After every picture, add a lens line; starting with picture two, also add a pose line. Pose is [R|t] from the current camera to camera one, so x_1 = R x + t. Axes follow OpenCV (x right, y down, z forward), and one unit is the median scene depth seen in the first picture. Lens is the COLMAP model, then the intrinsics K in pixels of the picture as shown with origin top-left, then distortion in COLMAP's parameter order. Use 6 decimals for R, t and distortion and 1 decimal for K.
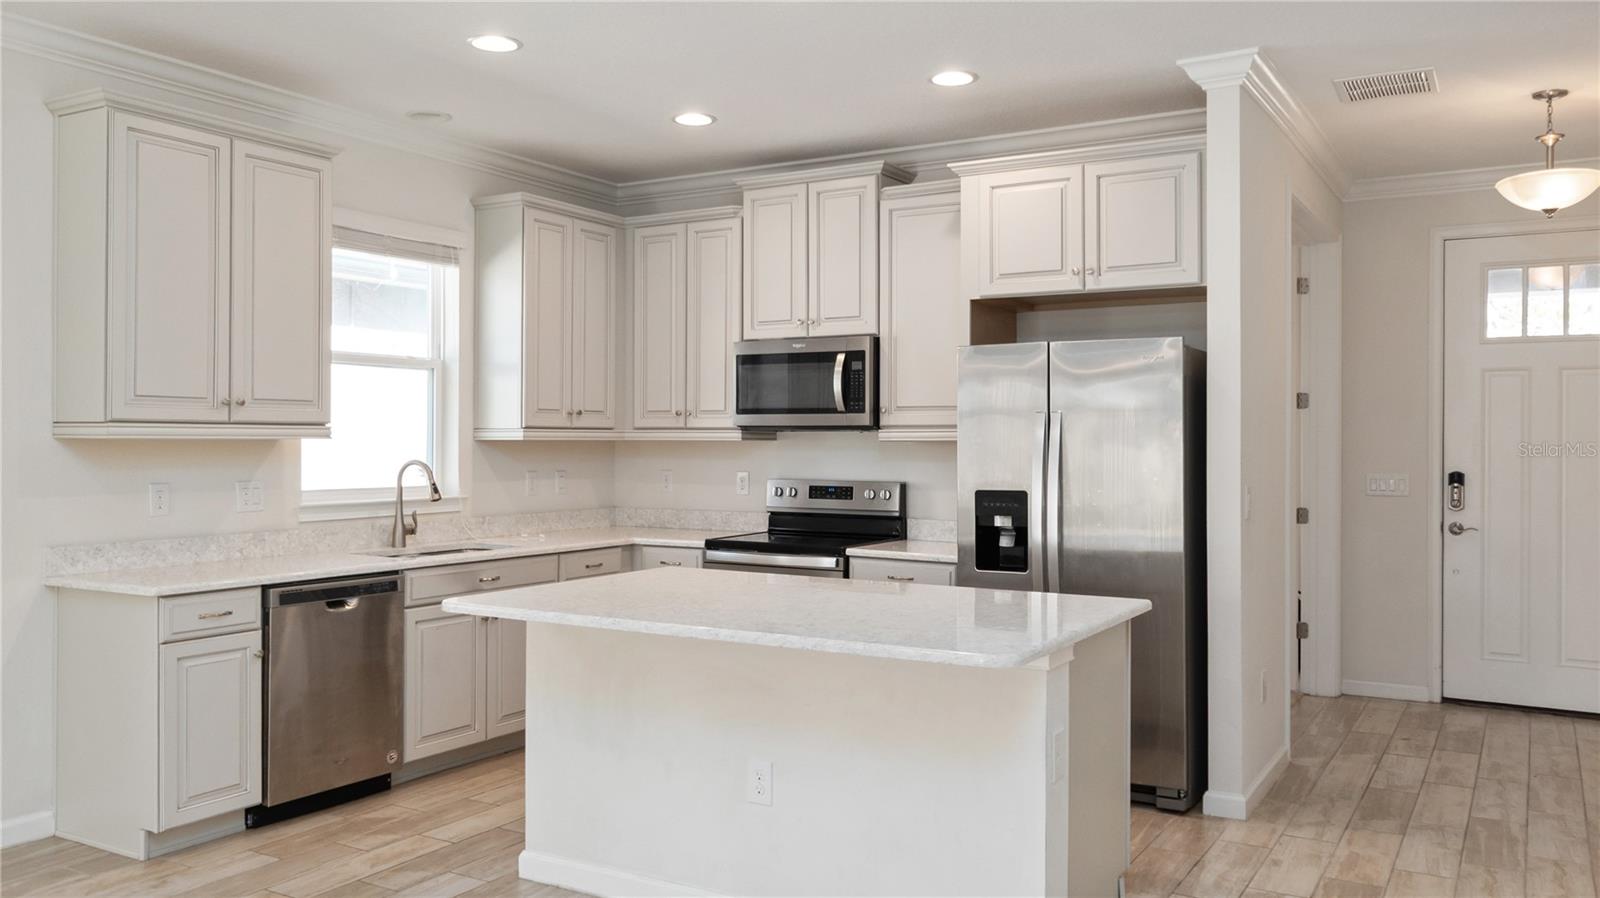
lens RADIAL K [[1242.9, 0, 801.0], [0, 1242.9, 432.6], [0, 0, 1]] dist [-0.009523, 0.029288]
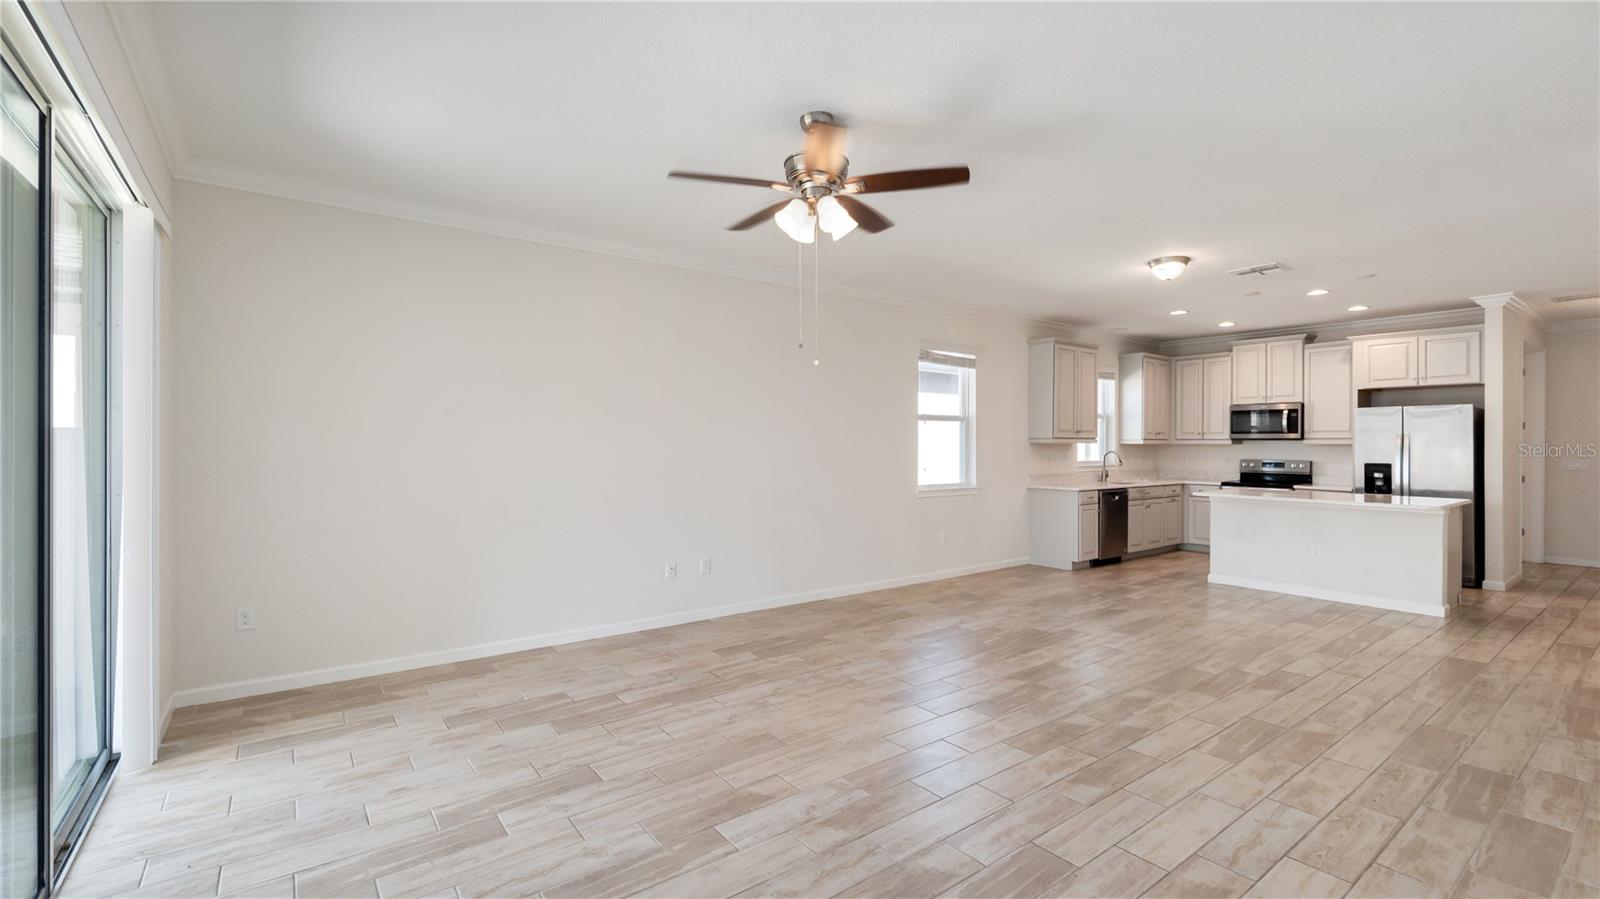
lens RADIAL K [[685.8, 0, 792.3], [0, 685.8, 445.1], [0, 0, 1]] dist [-0.005418, 0.001604]
pose [[0.922509, 0.001525, -0.385973, -0.362124], [0.001088, 0.999978, 0.006550, -0.002102], [0.385974, -0.006462, 0.922487, -0.690794]]
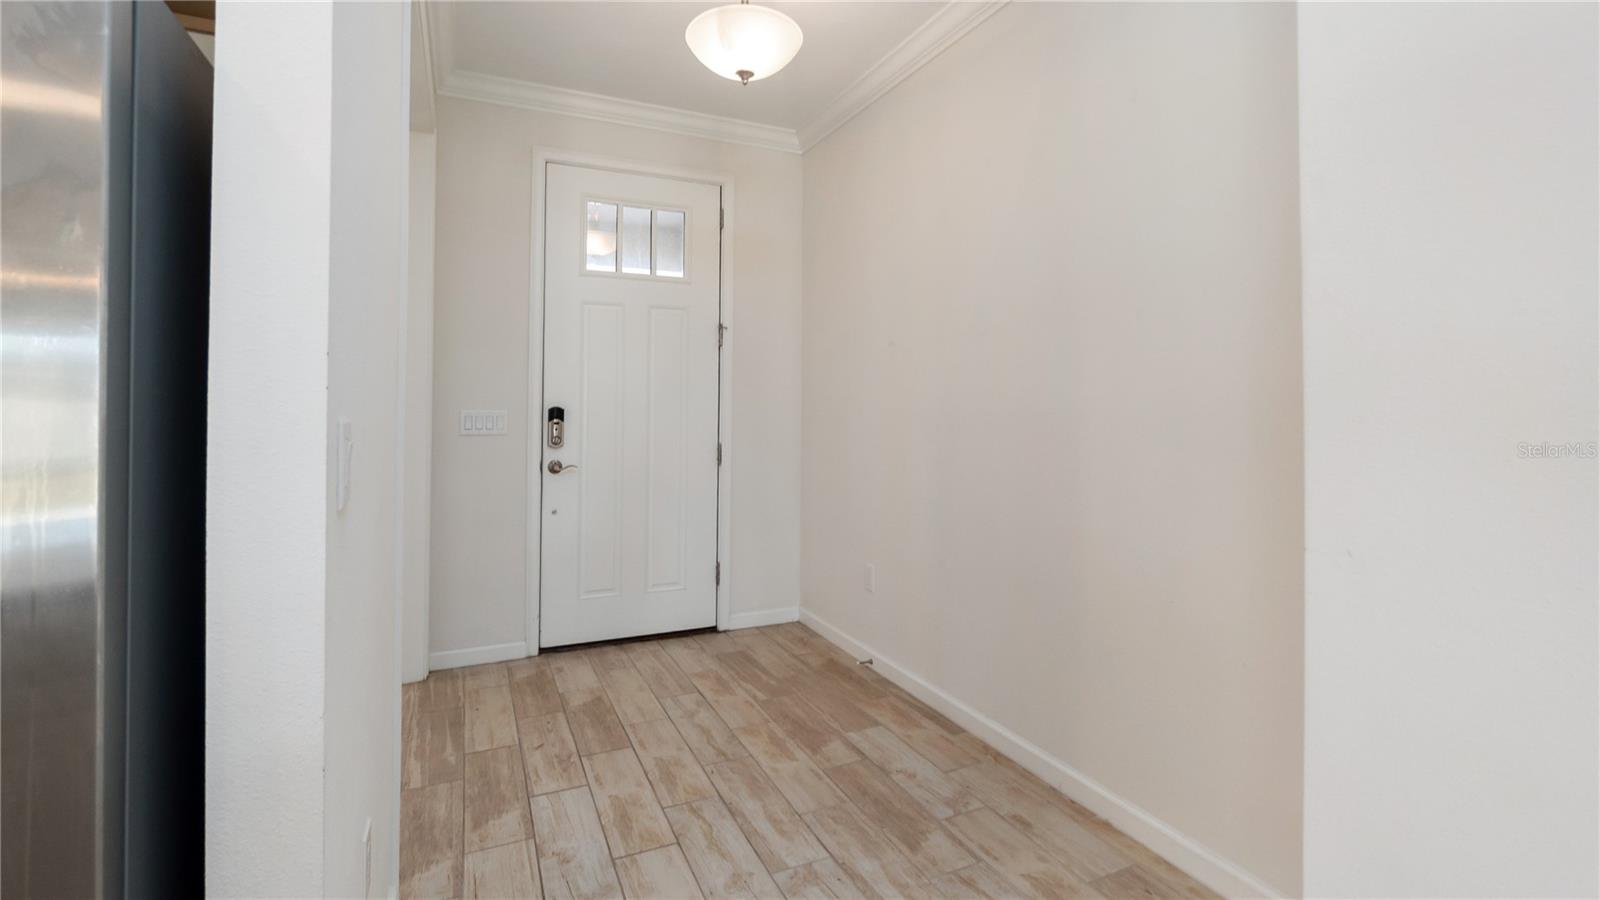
lens RADIAL K [[685.8, 0, 789.3], [0, 685.8, 394.4], [0, 0, 1]] dist [-0.005418, 0.001604]
pose [[0.564998, 0.016584, 0.824925, 0.223753], [-0.007527, 0.999860, -0.014946, 0.032634], [-0.825058, 0.002235, 0.565044, 0.638785]]
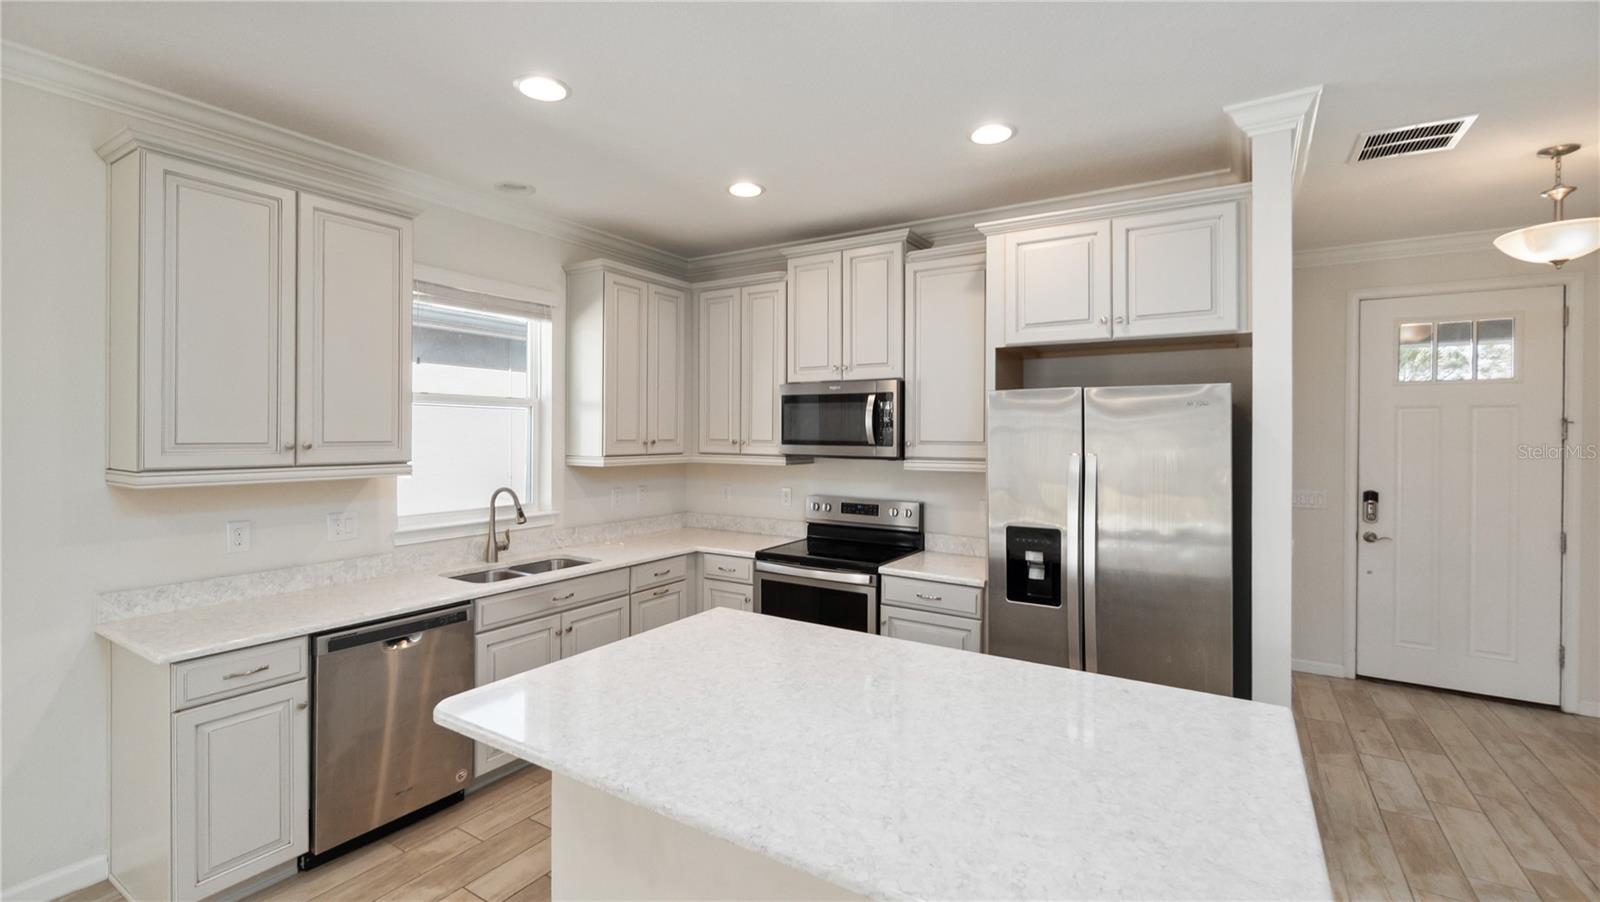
lens RADIAL K [[697.4, 0, 790.9], [0, 697.4, 432.8], [0, 0, 1]] dist [-0.006477, 0.003021]
pose [[0.999463, 0.002453, -0.032664, -0.022254], [-0.002262, 0.999980, 0.005888, -0.031964], [0.032678, -0.005811, 0.999449, 0.344830]]
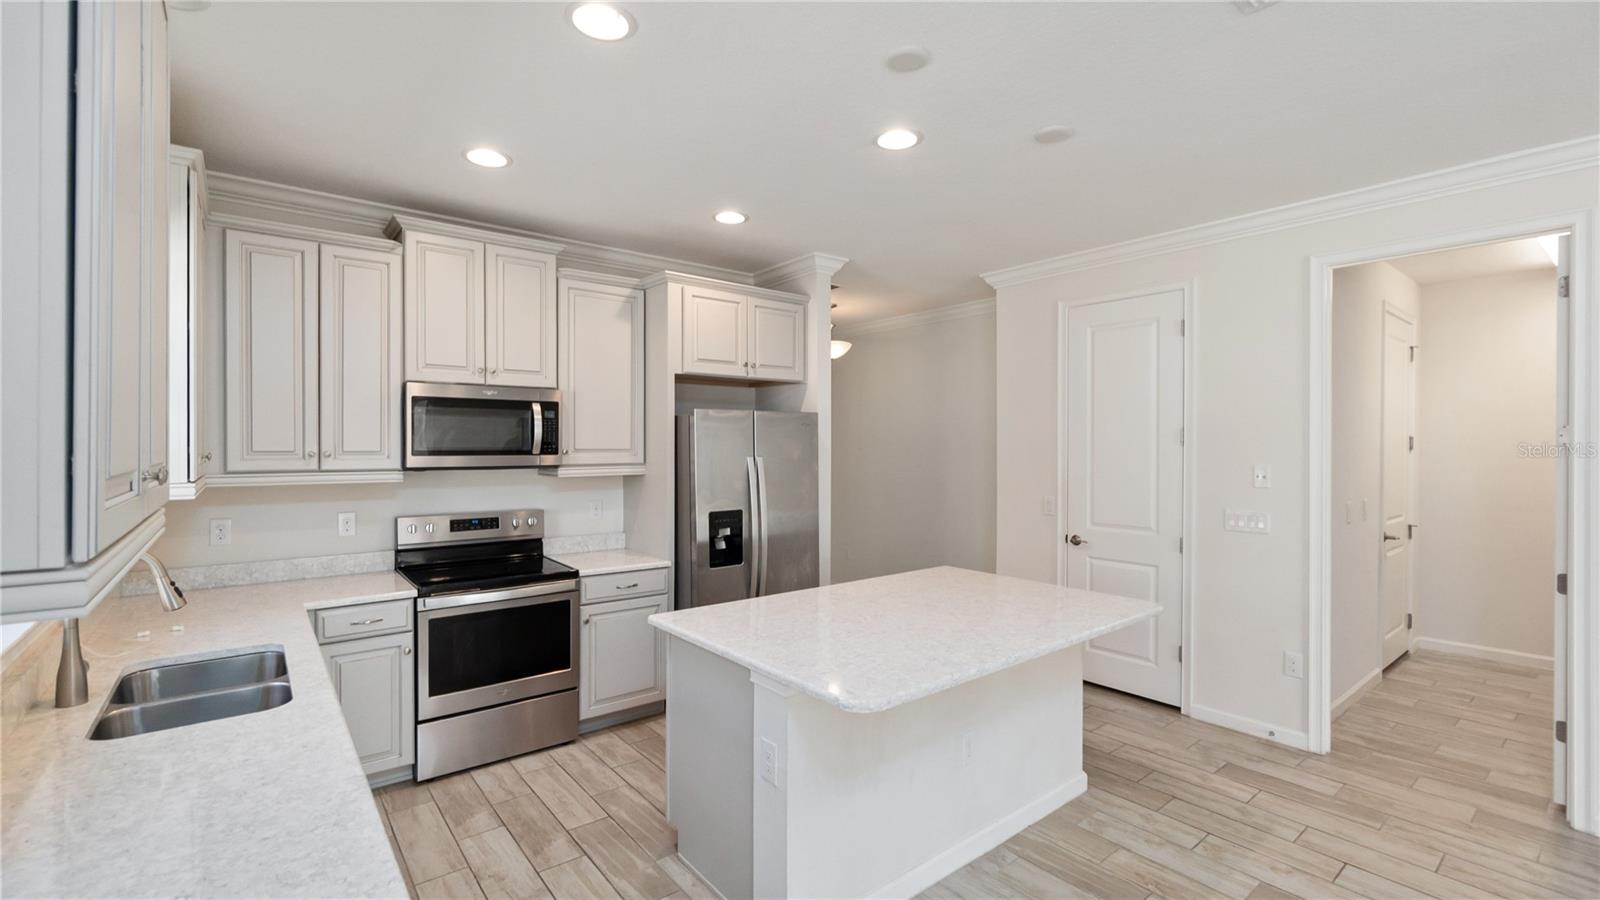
lens RADIAL K [[685.8, 0, 792.7], [0, 685.8, 448.8], [0, 0, 1]] dist [-0.005418, 0.001604]
pose [[0.354235, -0.009528, 0.935108, -0.480977], [-0.007315, 0.999889, 0.012958, -0.031578], [-0.935128, -0.011430, 0.354126, 0.555798]]
